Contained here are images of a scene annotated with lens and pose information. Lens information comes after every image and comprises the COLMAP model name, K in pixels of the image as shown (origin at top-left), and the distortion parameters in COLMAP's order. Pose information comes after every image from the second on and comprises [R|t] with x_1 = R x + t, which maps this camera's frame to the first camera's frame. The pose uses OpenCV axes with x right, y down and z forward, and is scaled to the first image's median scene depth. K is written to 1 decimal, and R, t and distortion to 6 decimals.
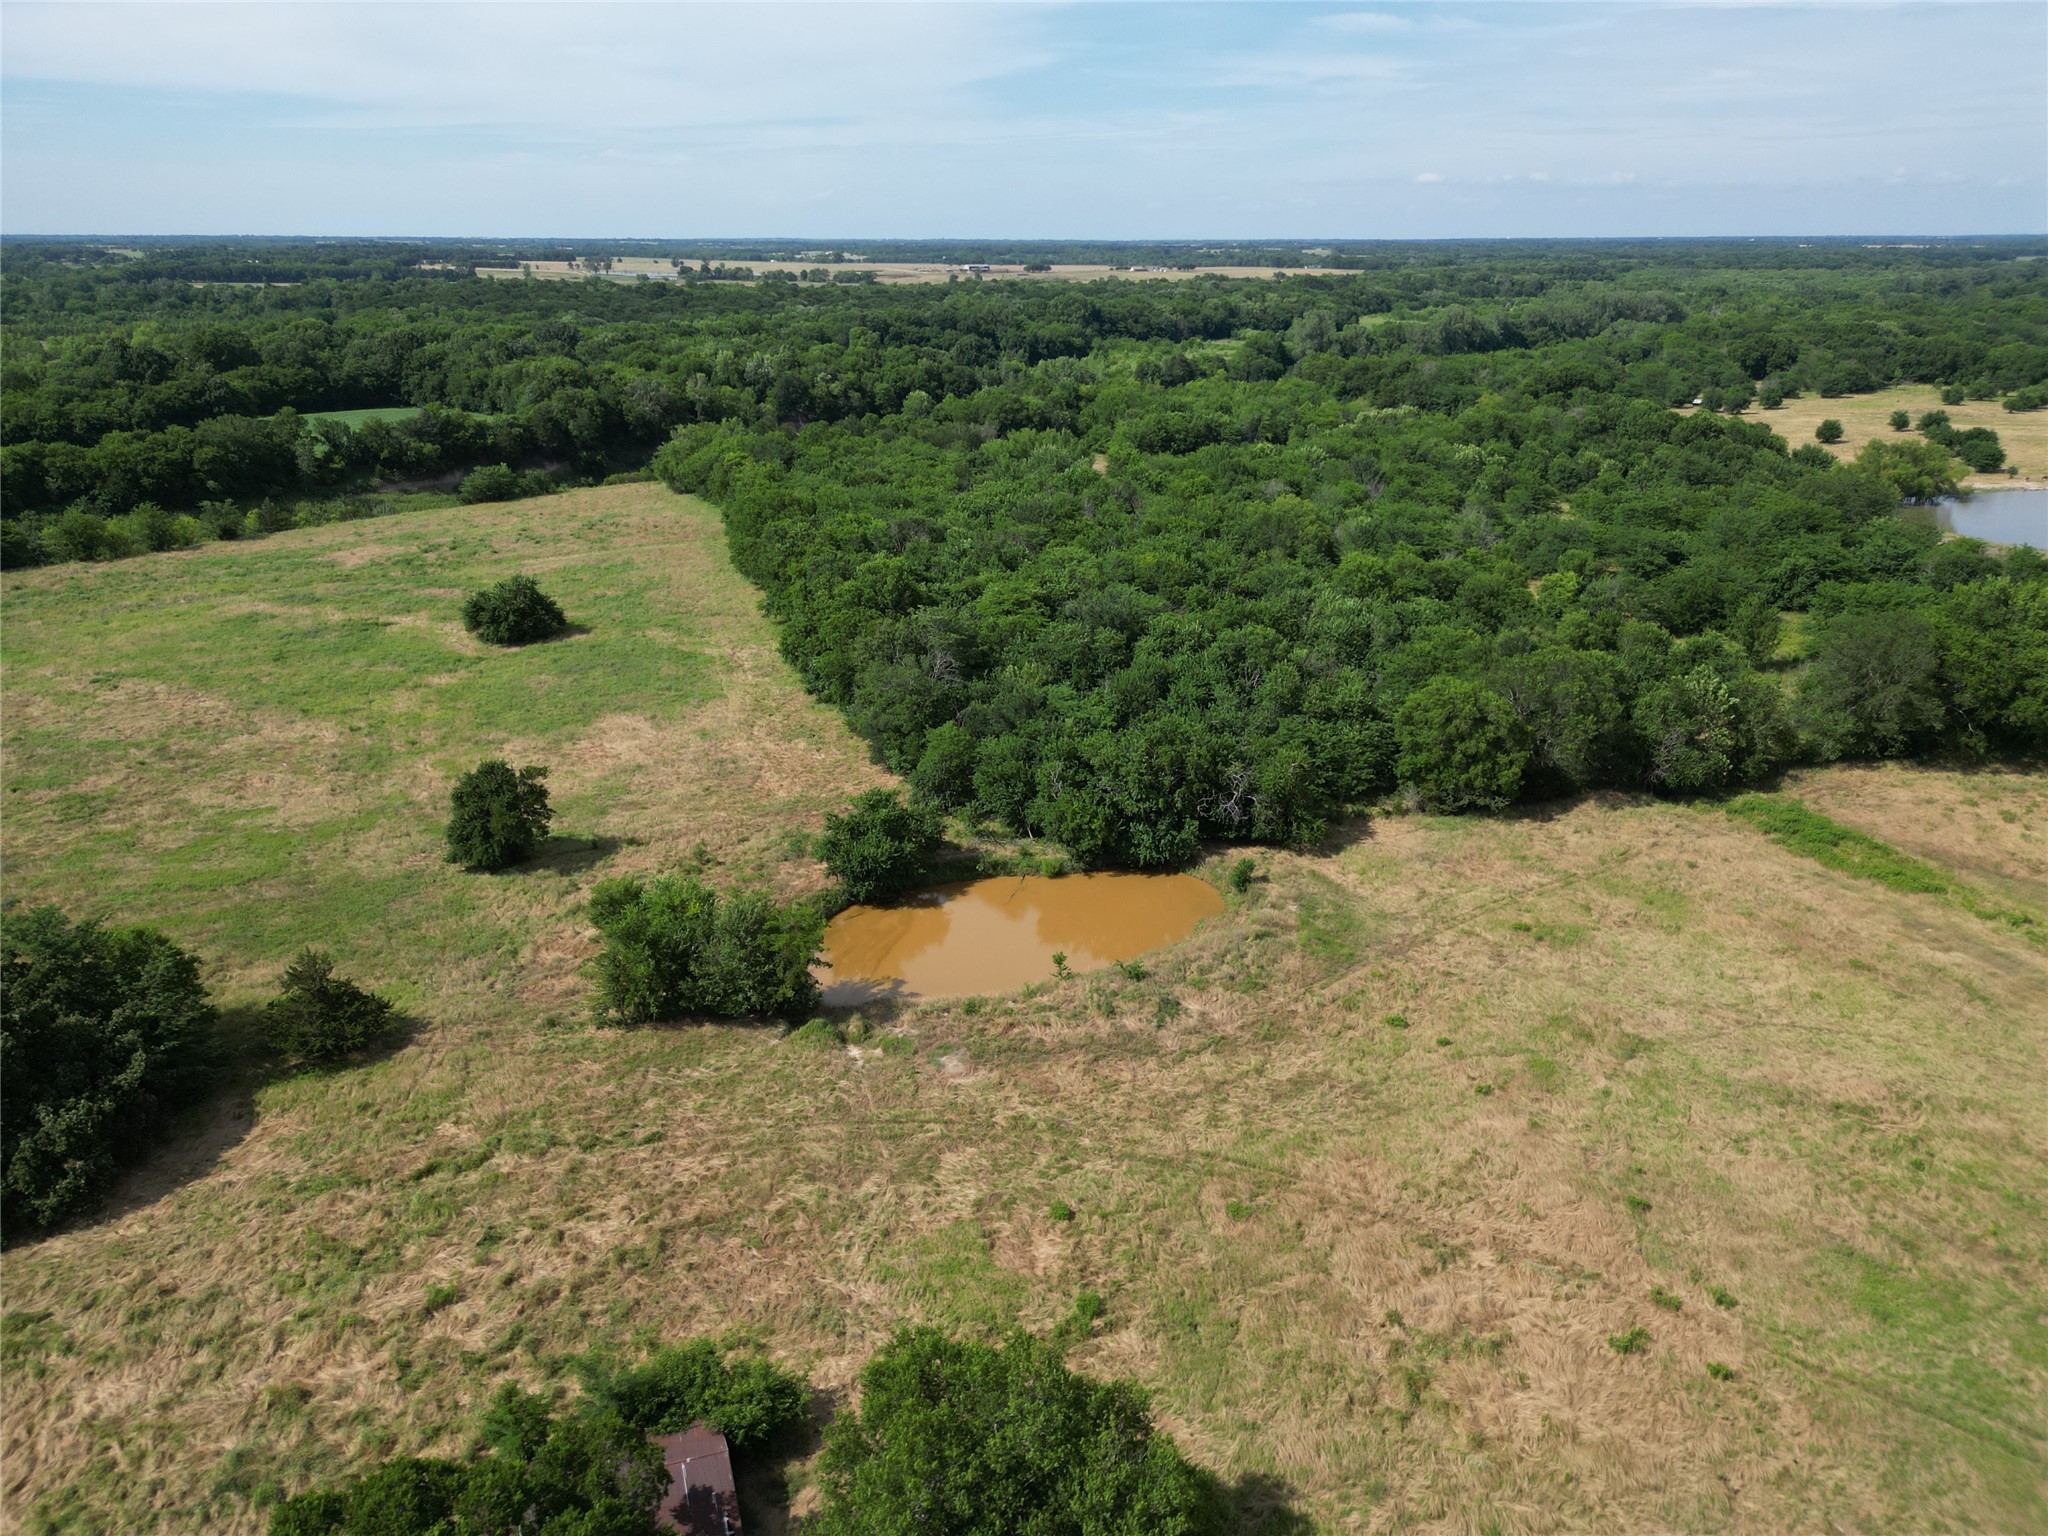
lens RADIAL K [[1441.3, 0, 1033.8], [0, 1441.3, 754.4], [0, 0, 1]] dist [0.068792, -0.060635]
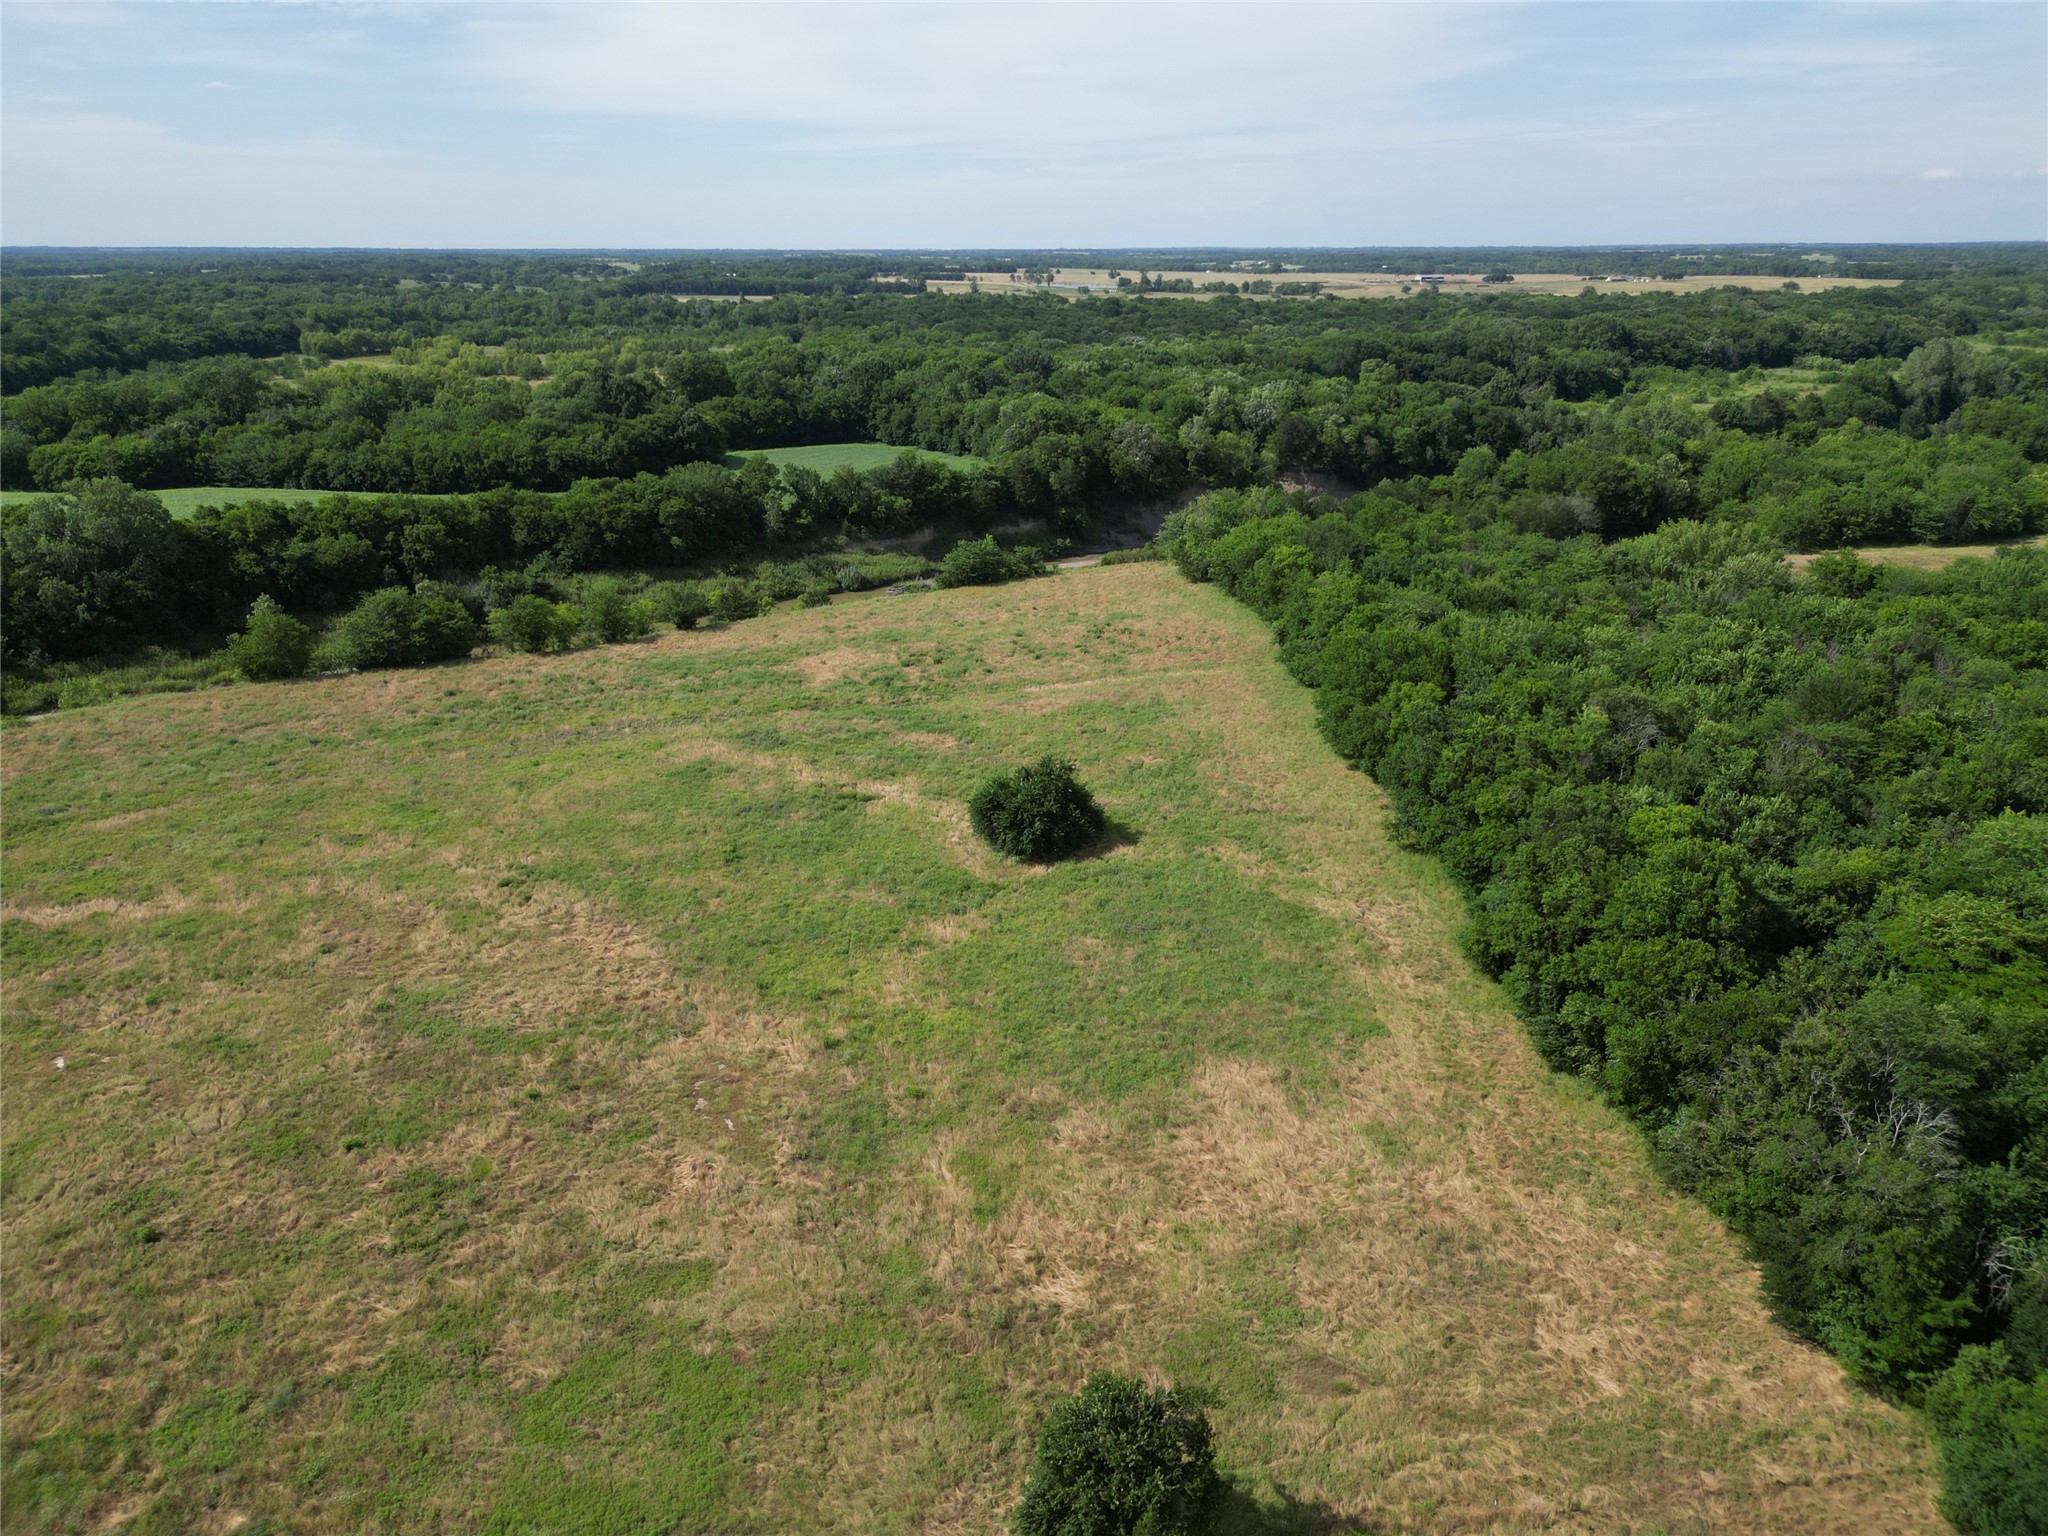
lens RADIAL K [[1441.3, 0, 1038.7], [0, 1441.3, 756.4], [0, 0, 1]] dist [0.068792, -0.060635]
pose [[0.964246, 0.086253, -0.250581, -0.094863], [-0.087166, 0.996166, 0.007476, -0.065487], [0.250265, 0.014634, 0.968067, 0.167096]]
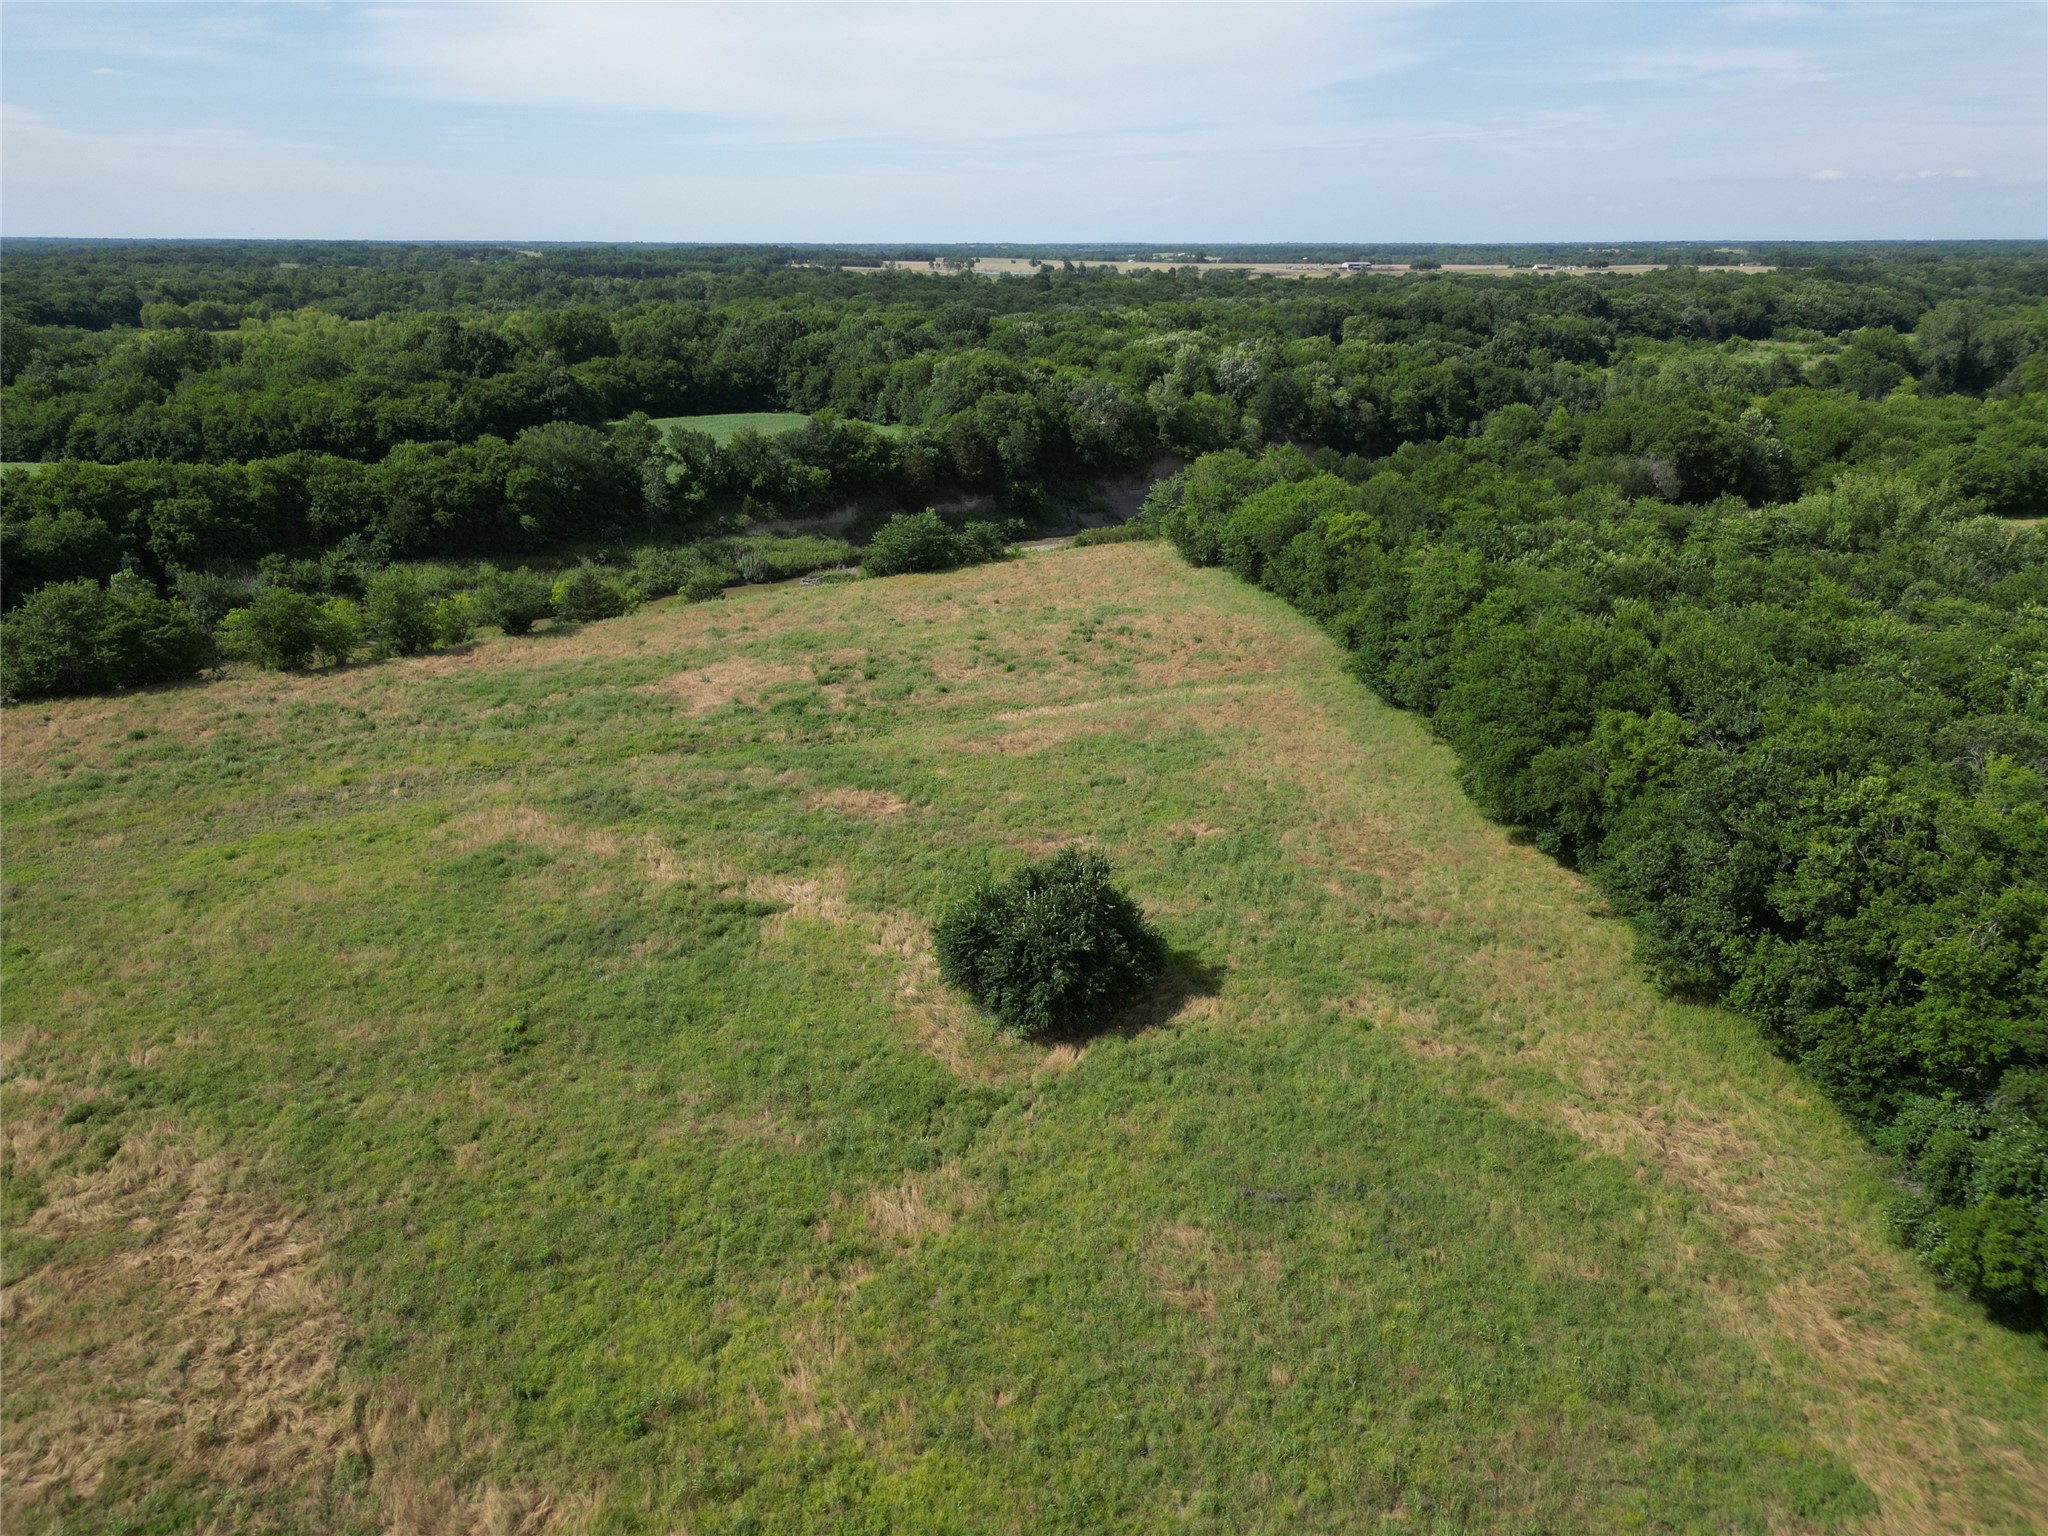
lens RADIAL K [[1441.3, 0, 1038.8], [0, 1441.3, 733.5], [0, 0, 1]] dist [0.068792, -0.060635]
pose [[0.977363, 0.069330, -0.199886, -0.145199], [-0.072681, 0.997310, -0.009465, -0.077543], [0.198692, 0.023779, 0.979773, 0.305187]]
